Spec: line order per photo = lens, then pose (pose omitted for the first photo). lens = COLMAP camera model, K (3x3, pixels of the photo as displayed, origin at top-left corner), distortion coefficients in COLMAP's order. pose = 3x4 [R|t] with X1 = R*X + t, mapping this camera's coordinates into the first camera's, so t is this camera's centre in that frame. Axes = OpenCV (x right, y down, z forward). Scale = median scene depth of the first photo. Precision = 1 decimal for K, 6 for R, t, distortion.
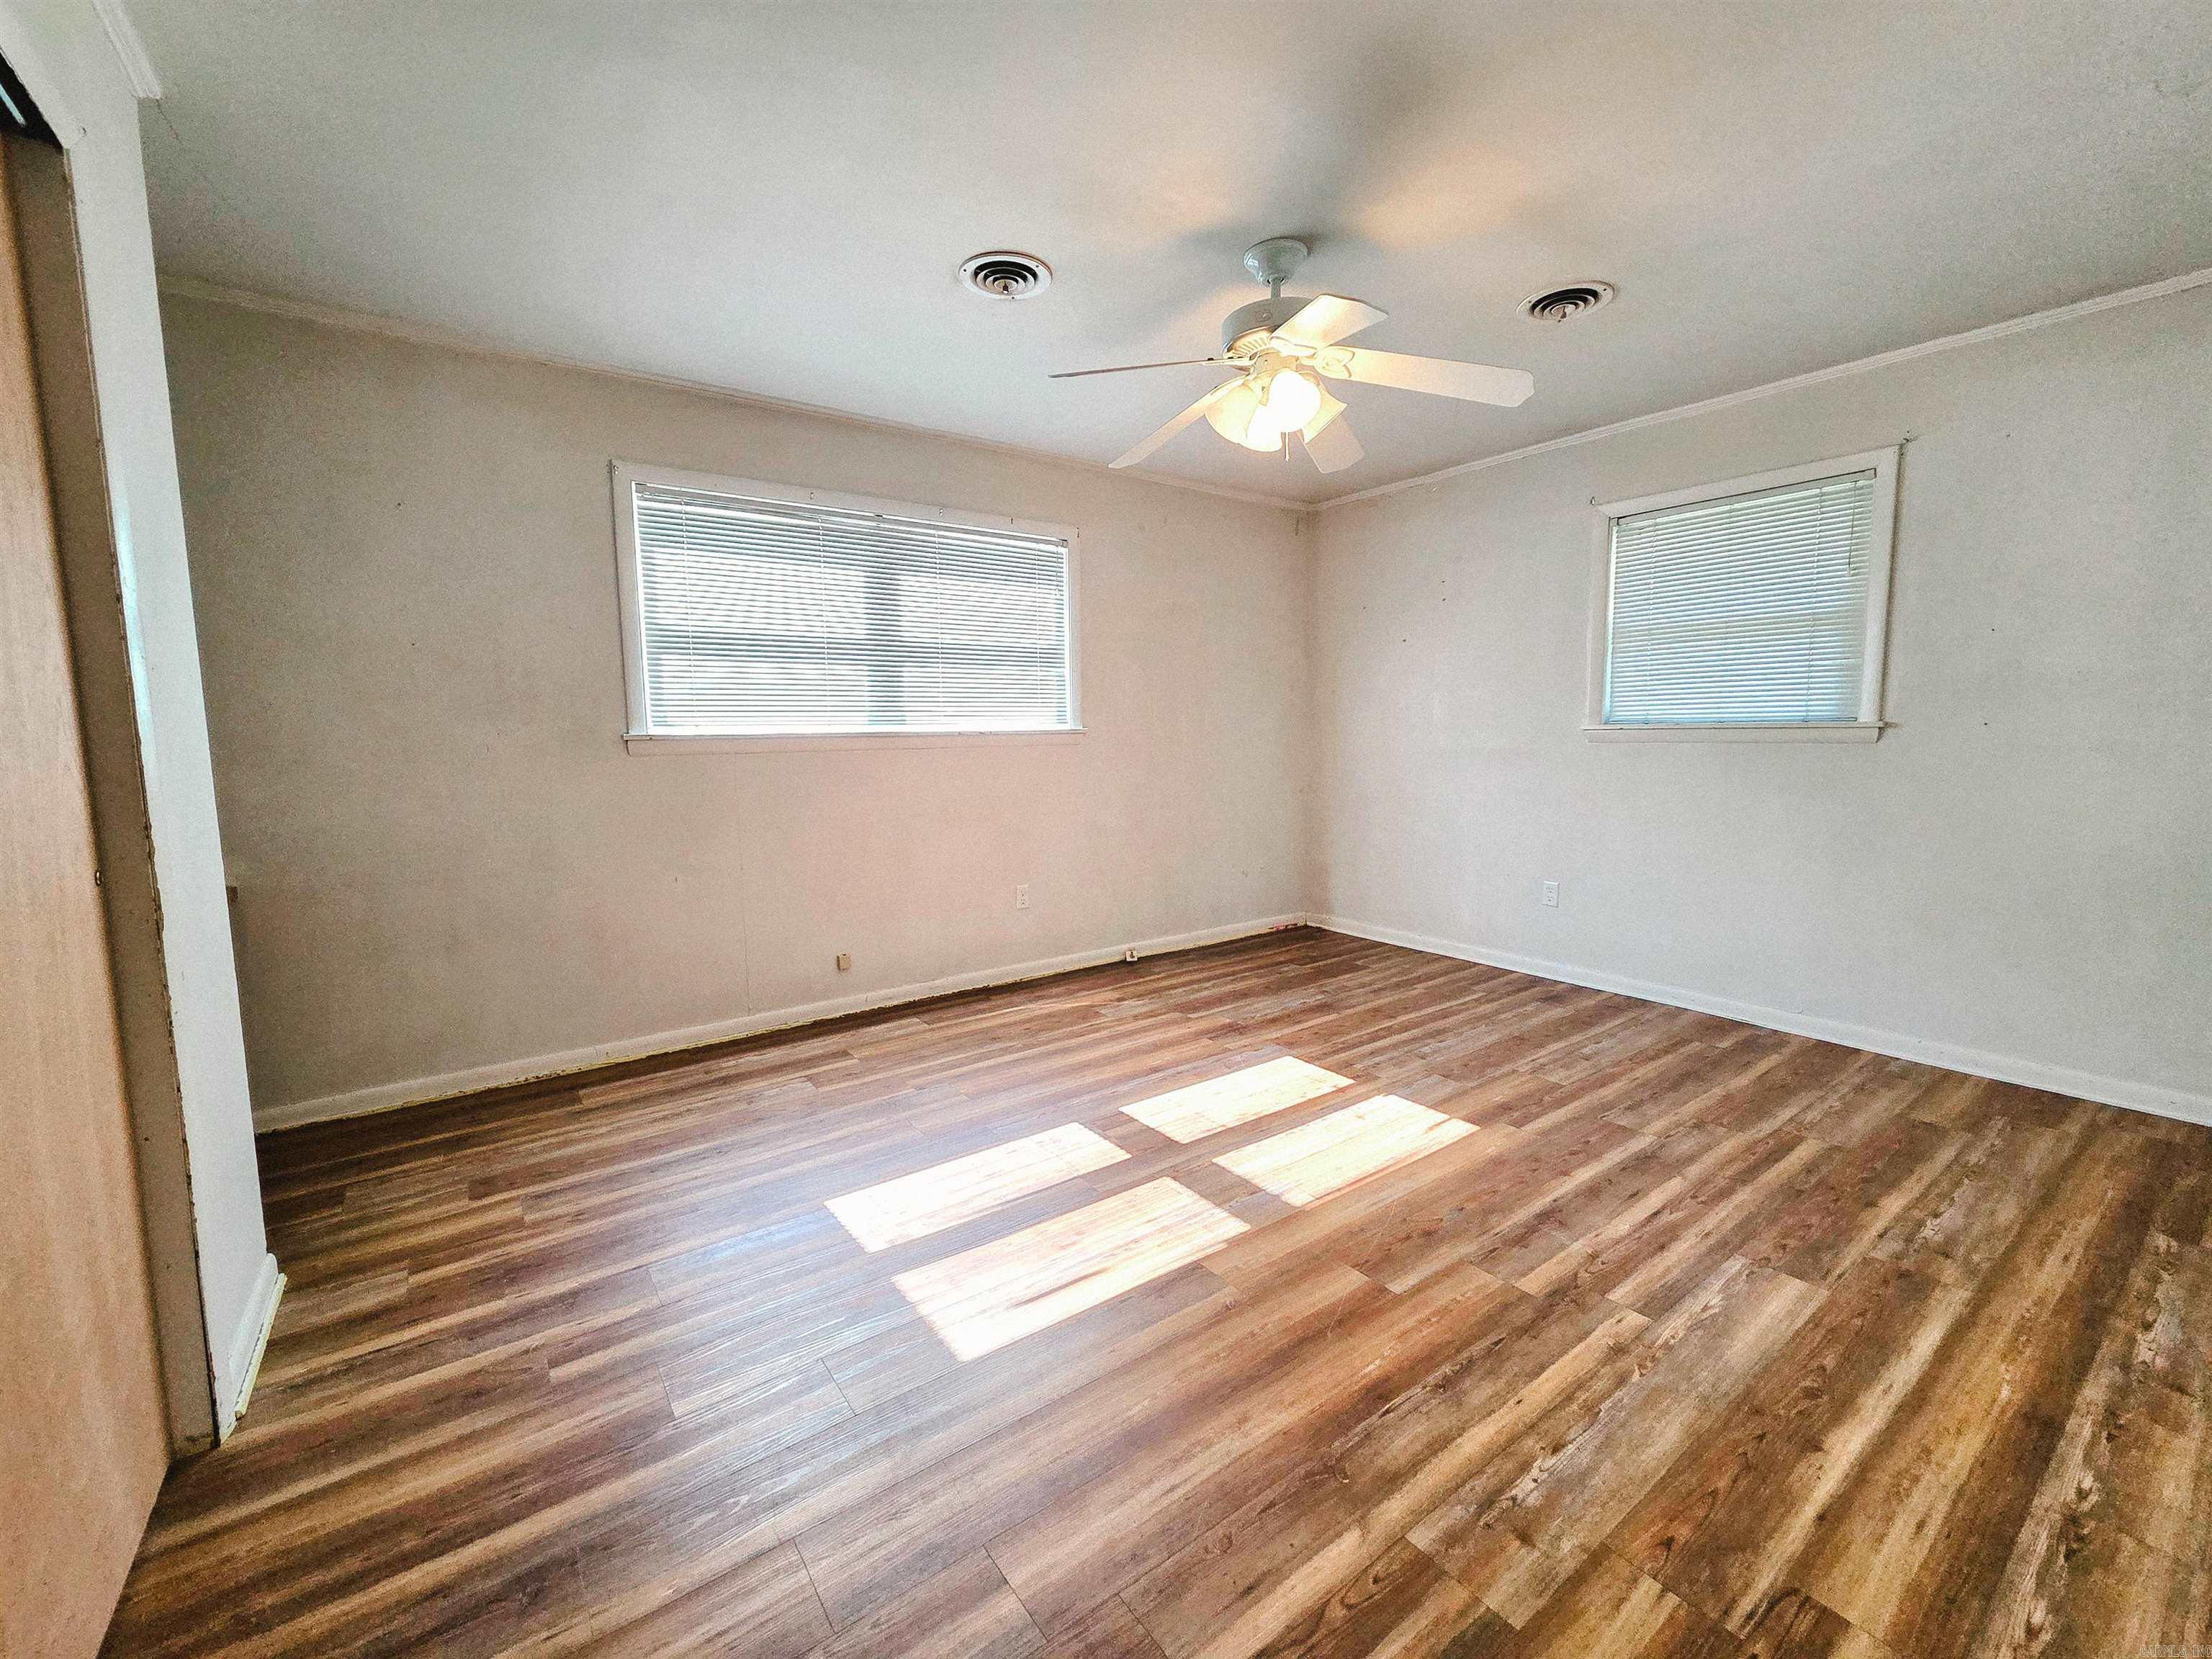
lens RADIAL K [[909.8, 0, 1099.8], [0, 909.8, 829.2], [0, 0, 1]] dist [0.004481, 0.000369]
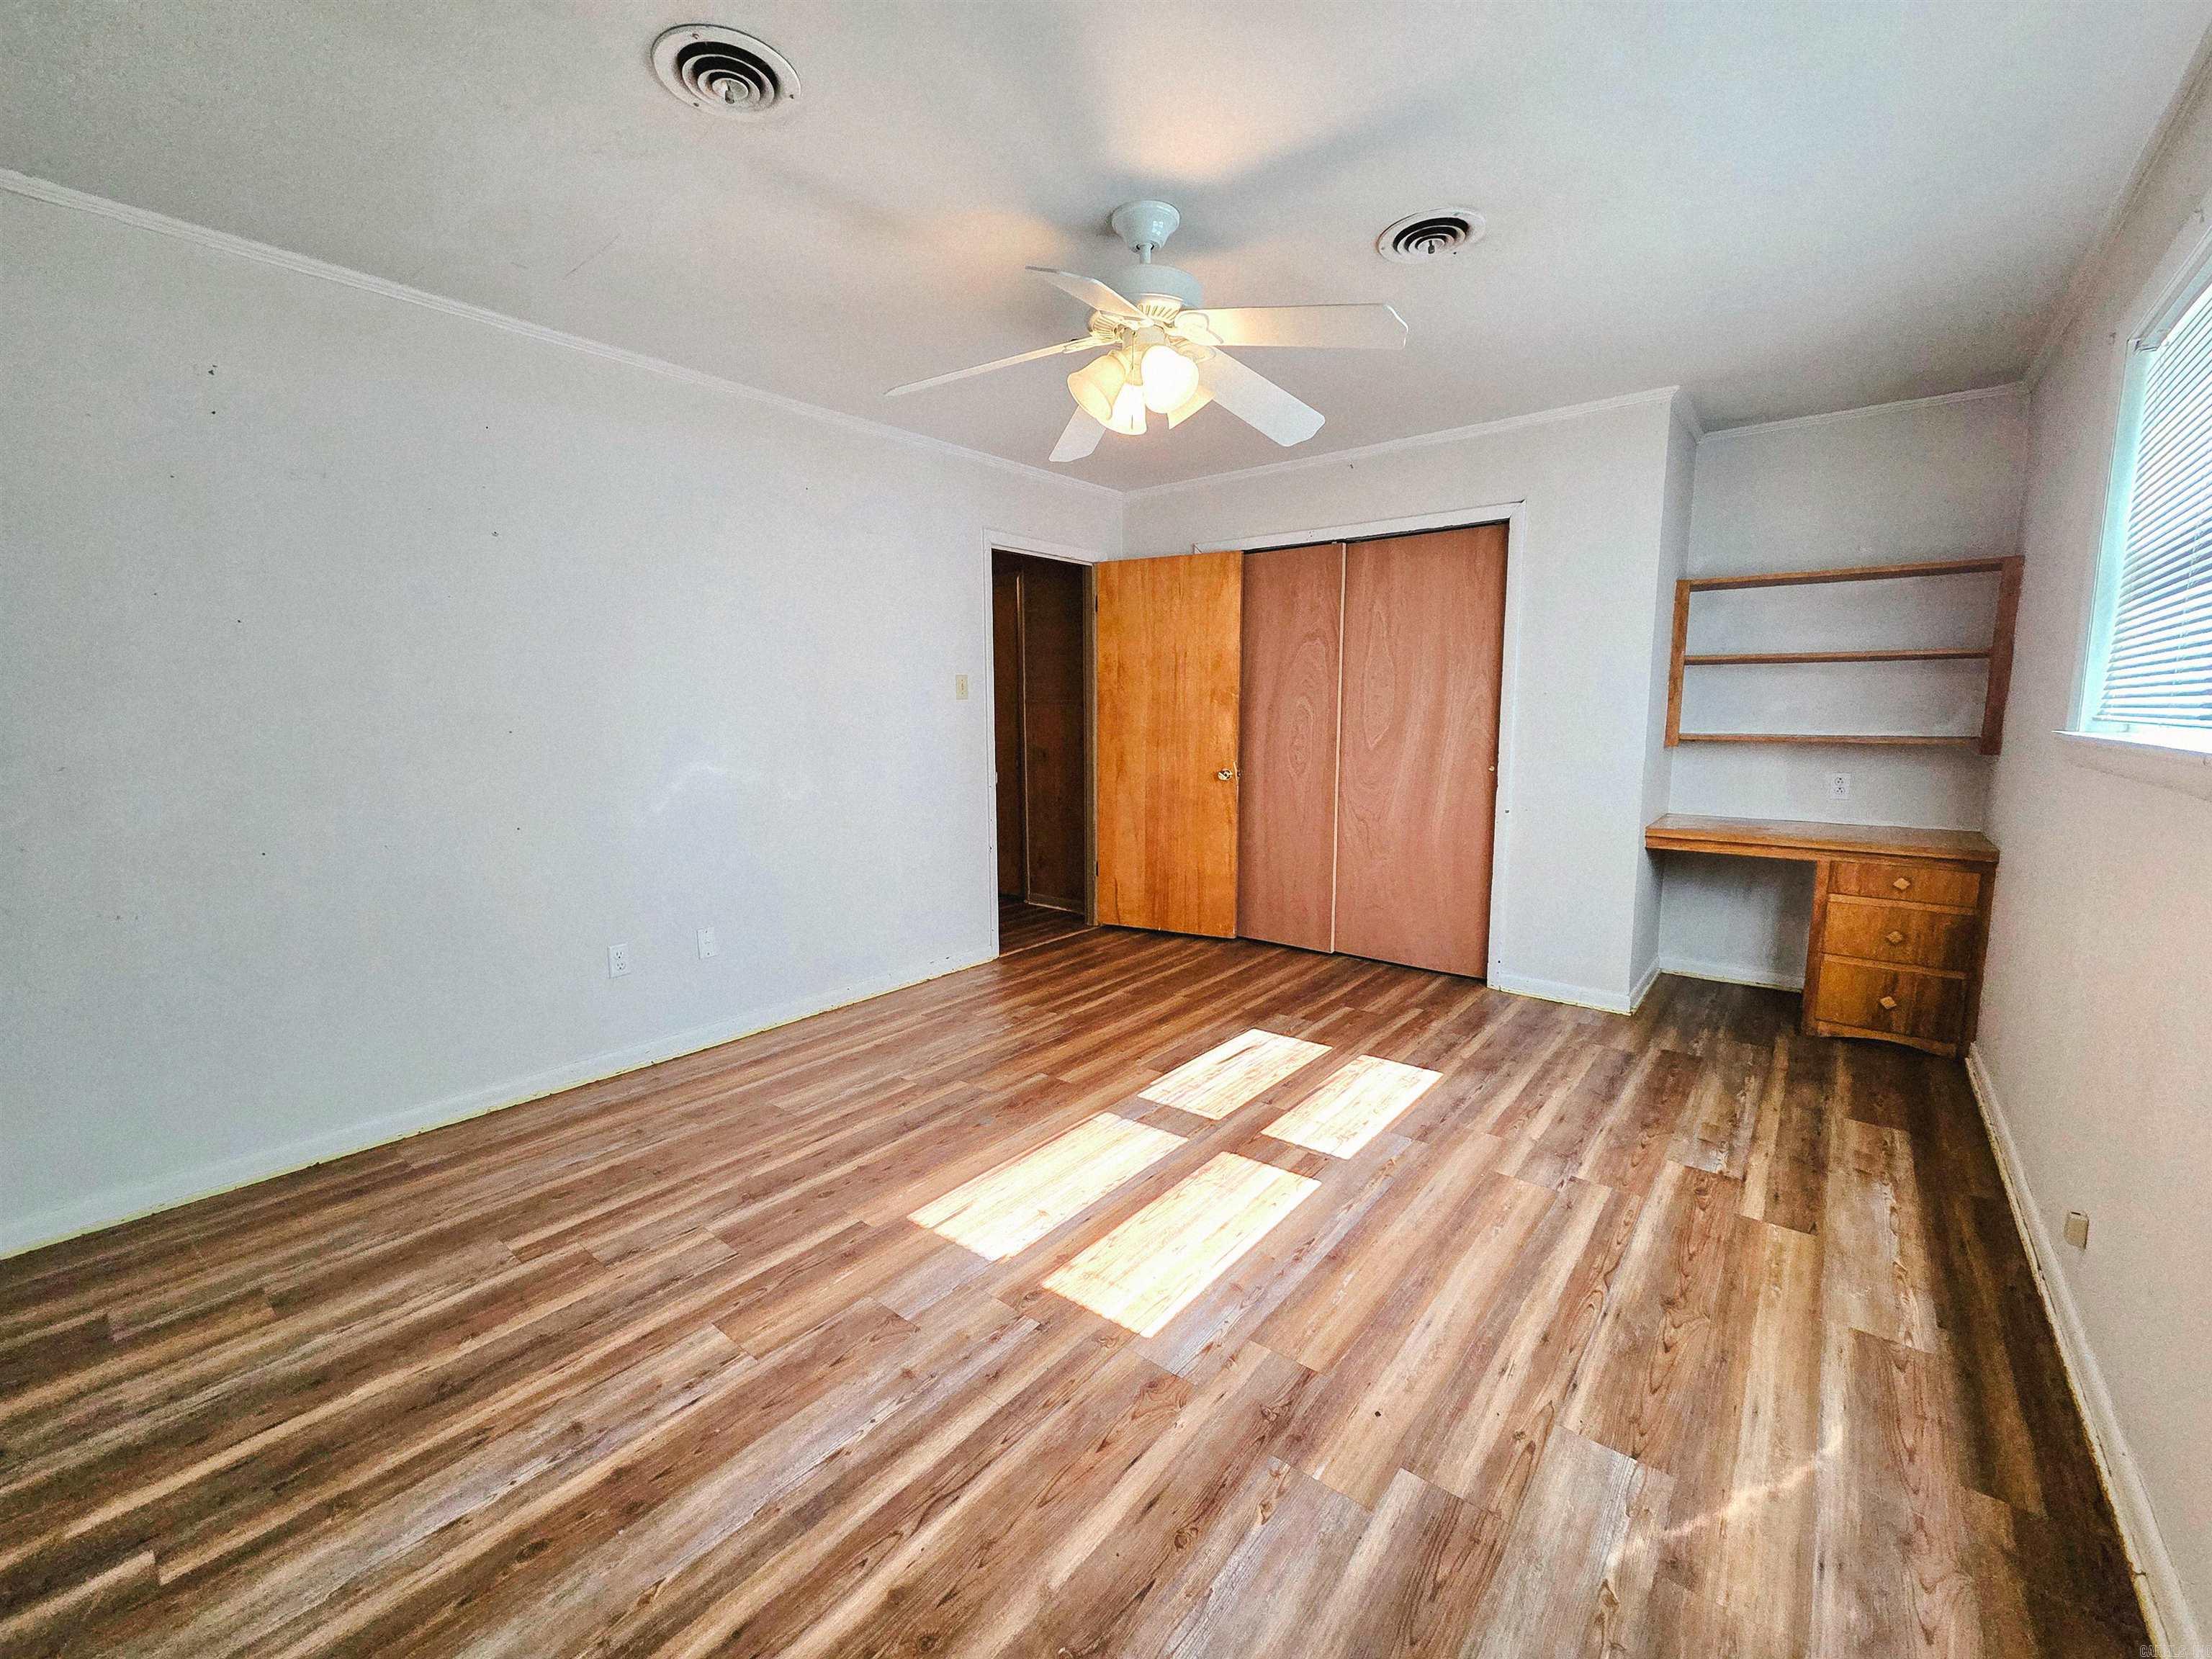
lens RADIAL K [[894.4, 0, 1105.7], [0, 894.4, 830.0], [0, 0, 1]] dist [0.000875, 0.000082]
pose [[-0.964858, 0.051483, -0.257681, 0.421159], [-0.013123, 0.969955, 0.242929, -0.216209], [0.262446, 0.237773, -0.935193, 1.684358]]
